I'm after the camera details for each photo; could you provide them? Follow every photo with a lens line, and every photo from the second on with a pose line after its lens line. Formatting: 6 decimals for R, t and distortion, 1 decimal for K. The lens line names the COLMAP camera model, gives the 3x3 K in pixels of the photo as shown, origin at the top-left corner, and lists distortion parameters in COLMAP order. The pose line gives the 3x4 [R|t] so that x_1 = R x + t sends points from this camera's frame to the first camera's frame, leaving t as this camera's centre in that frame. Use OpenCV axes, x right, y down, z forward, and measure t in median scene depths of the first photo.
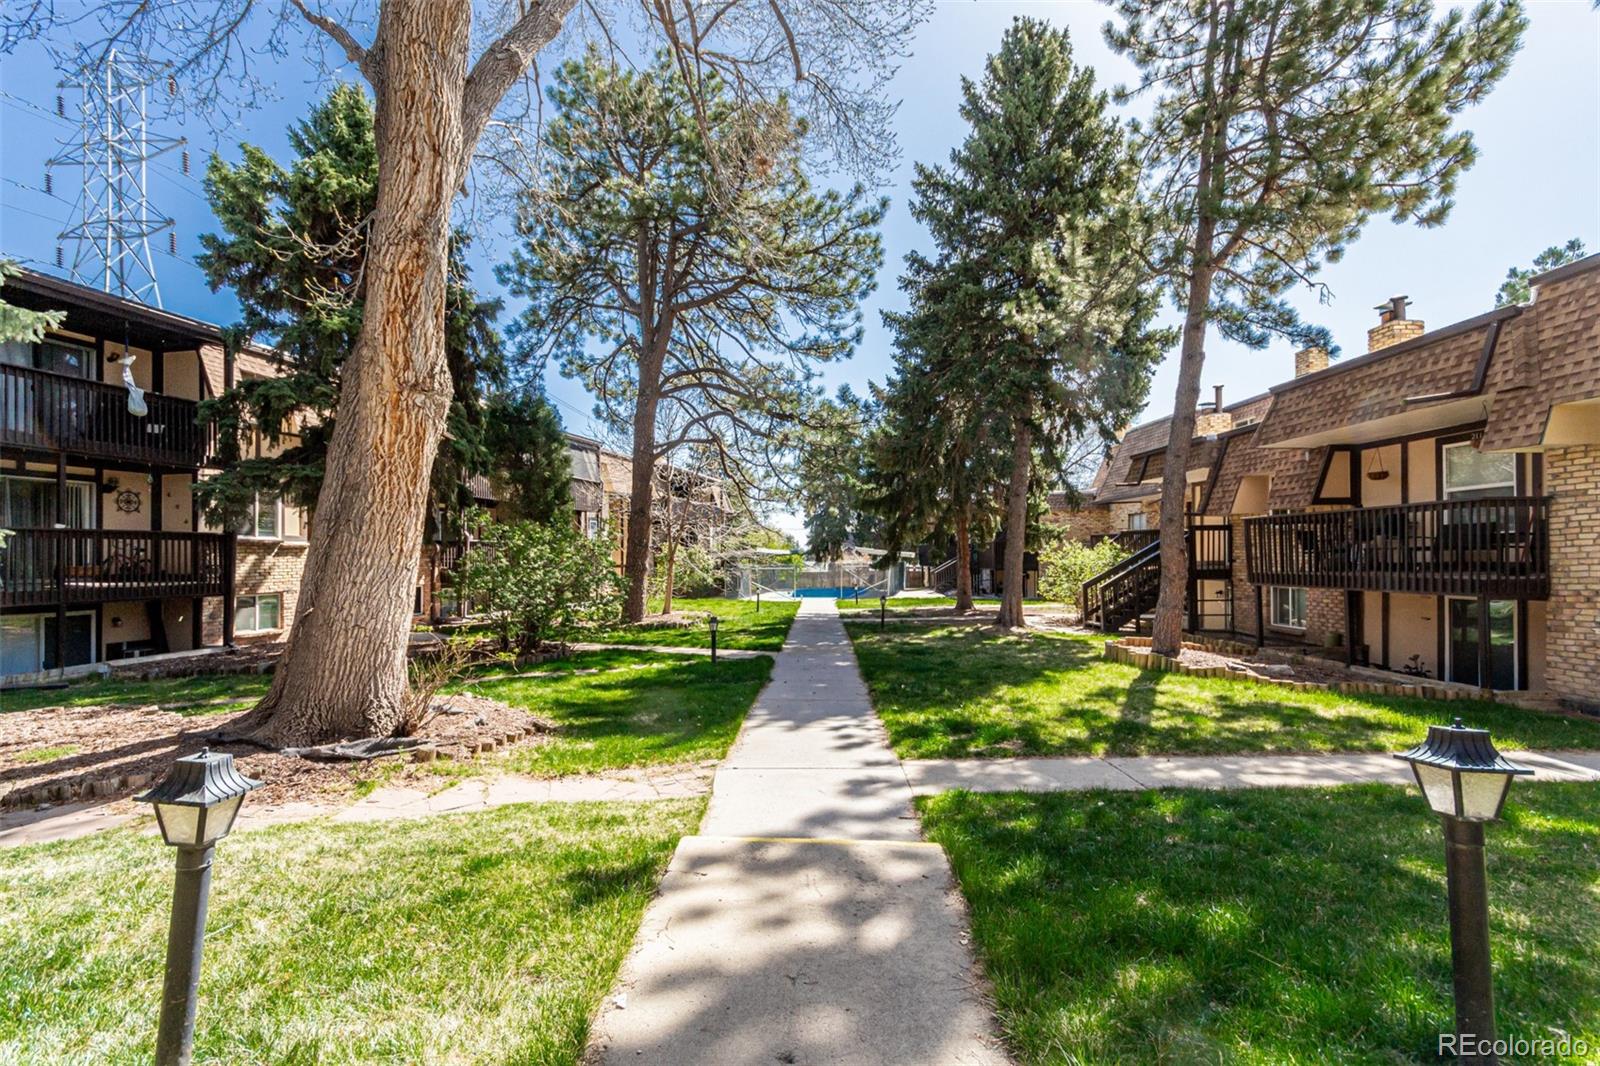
lens RADIAL K [[753.6, 0, 800.0], [0, 753.6, 533.0], [0, 0, 1]] dist [0.020251, 0.000229]
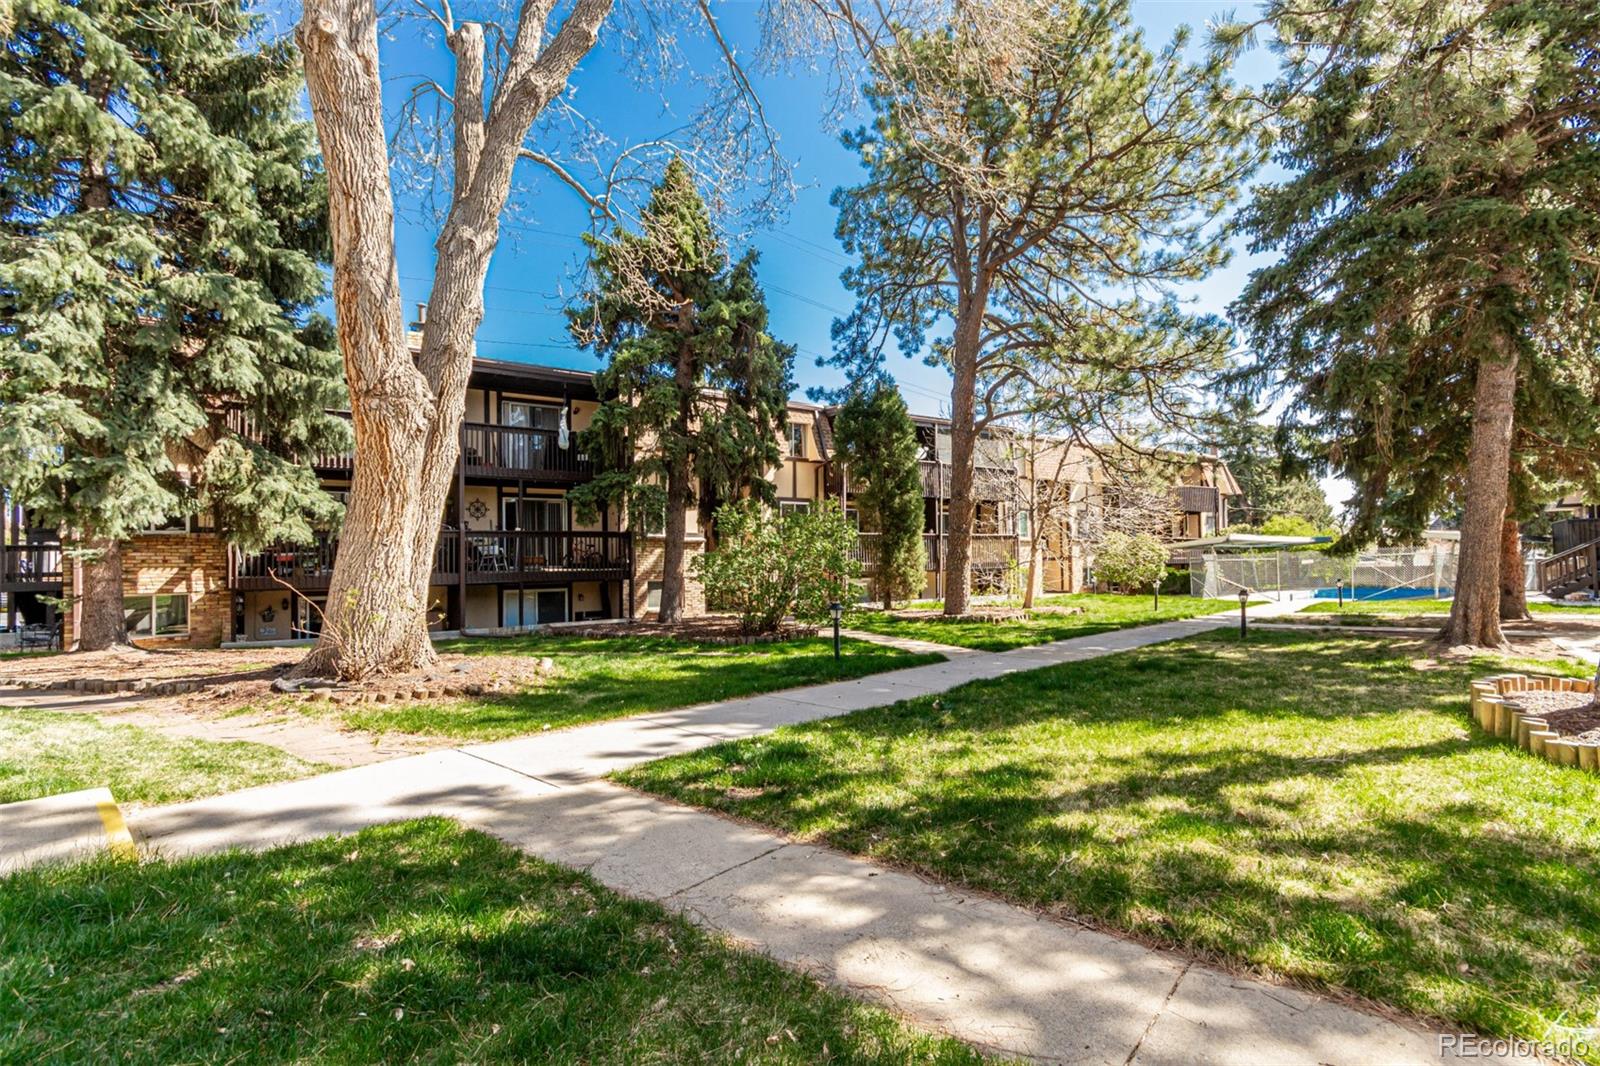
lens RADIAL K [[739.3, 0, 800.0], [0, 739.3, 533.0], [0, 0, 1]] dist [0.011085, 0.000016]
pose [[0.731657, -0.035148, -0.680767, 0.794406], [0.035758, 0.999274, -0.013162, 0.070683], [0.680735, -0.014713, 0.732382, 0.595193]]
